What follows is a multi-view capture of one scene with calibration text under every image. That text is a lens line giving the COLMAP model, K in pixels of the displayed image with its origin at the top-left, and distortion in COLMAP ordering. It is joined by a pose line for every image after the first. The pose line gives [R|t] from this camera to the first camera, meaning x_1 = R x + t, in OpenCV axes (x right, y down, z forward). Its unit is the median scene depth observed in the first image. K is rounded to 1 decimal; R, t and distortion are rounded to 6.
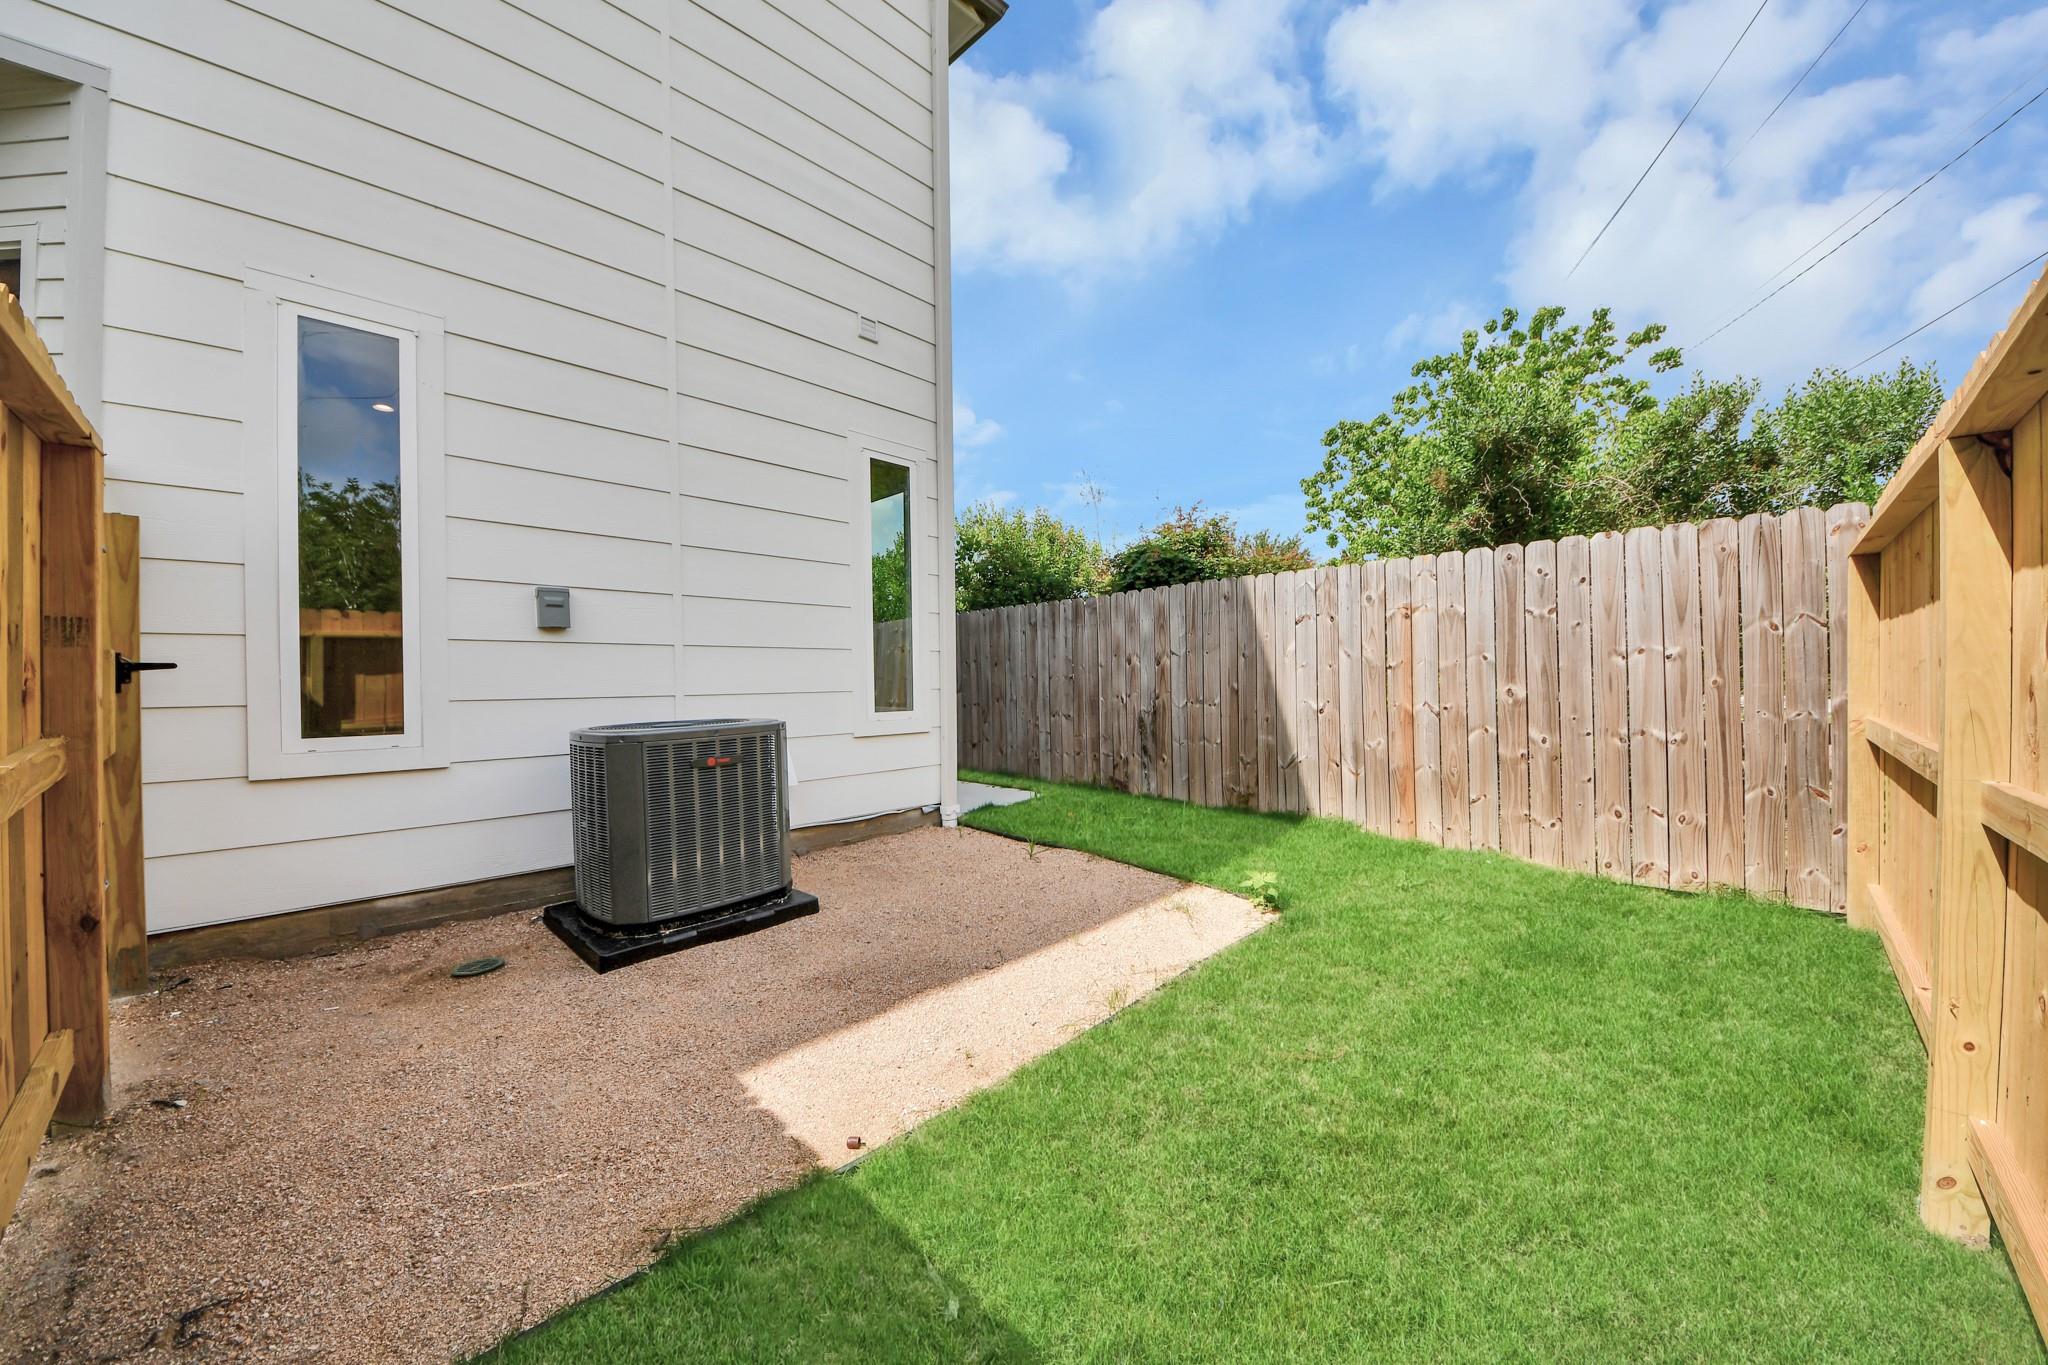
lens RADIAL K [[743.5, 0, 1020.6], [0, 743.5, 676.8], [0, 0, 1]] dist [0.000494, -0.010363]
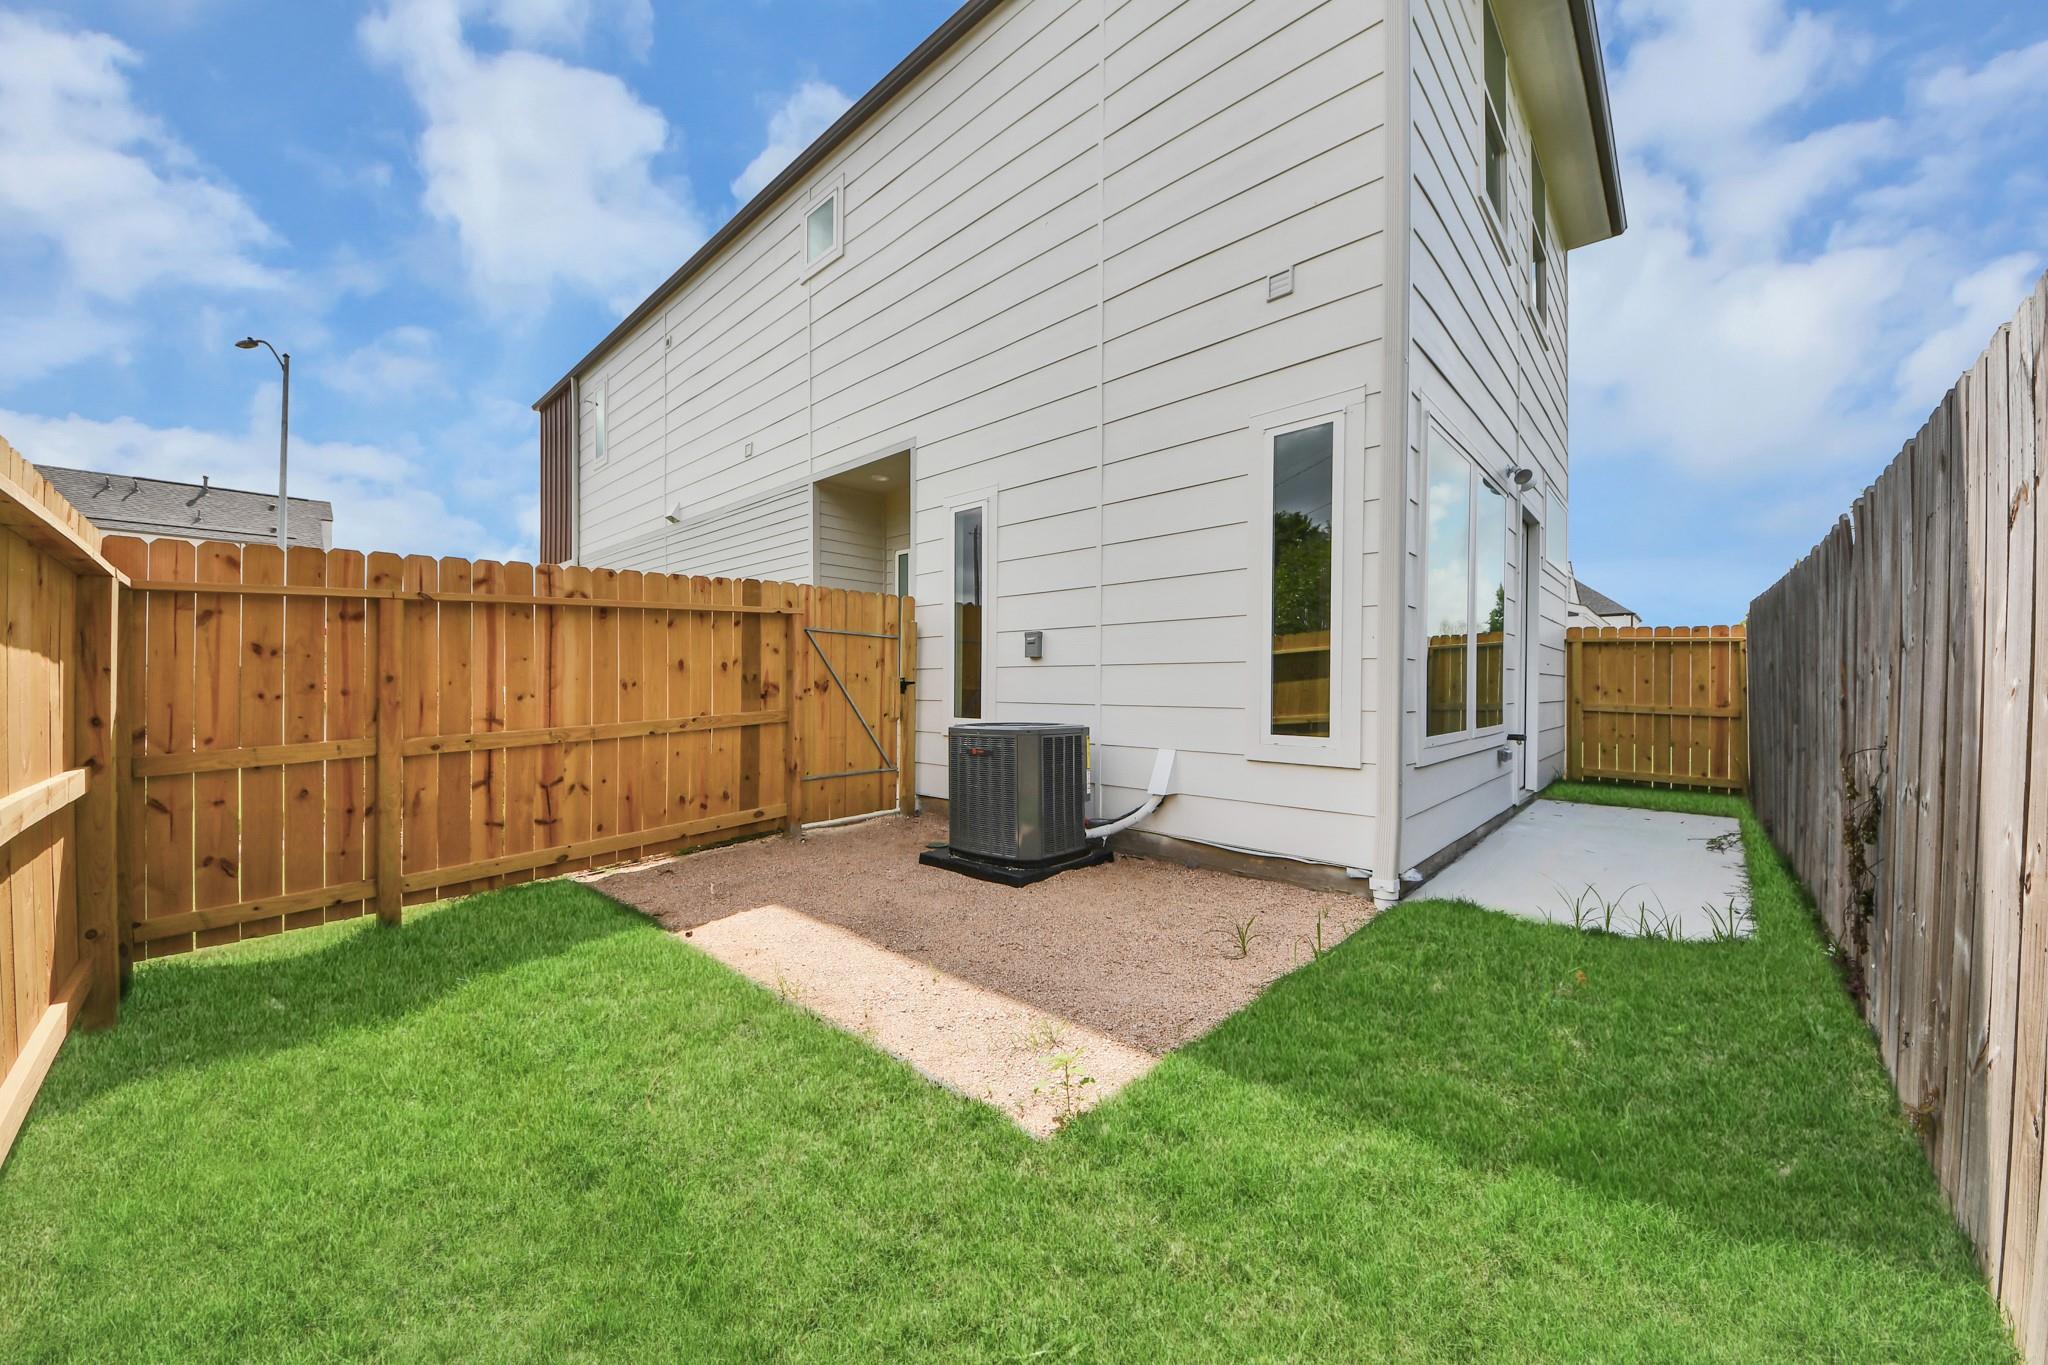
lens RADIAL K [[702.3, 0, 1005.5], [0, 702.3, 685.0], [0, 0, 1]] dist [0.037458, -0.025697]
pose [[0.014056, 0.012416, -0.999824, 0.863909], [0.000523, 0.999923, 0.012425, -0.026654], [0.999901, -0.000697, 0.014048, 0.950473]]
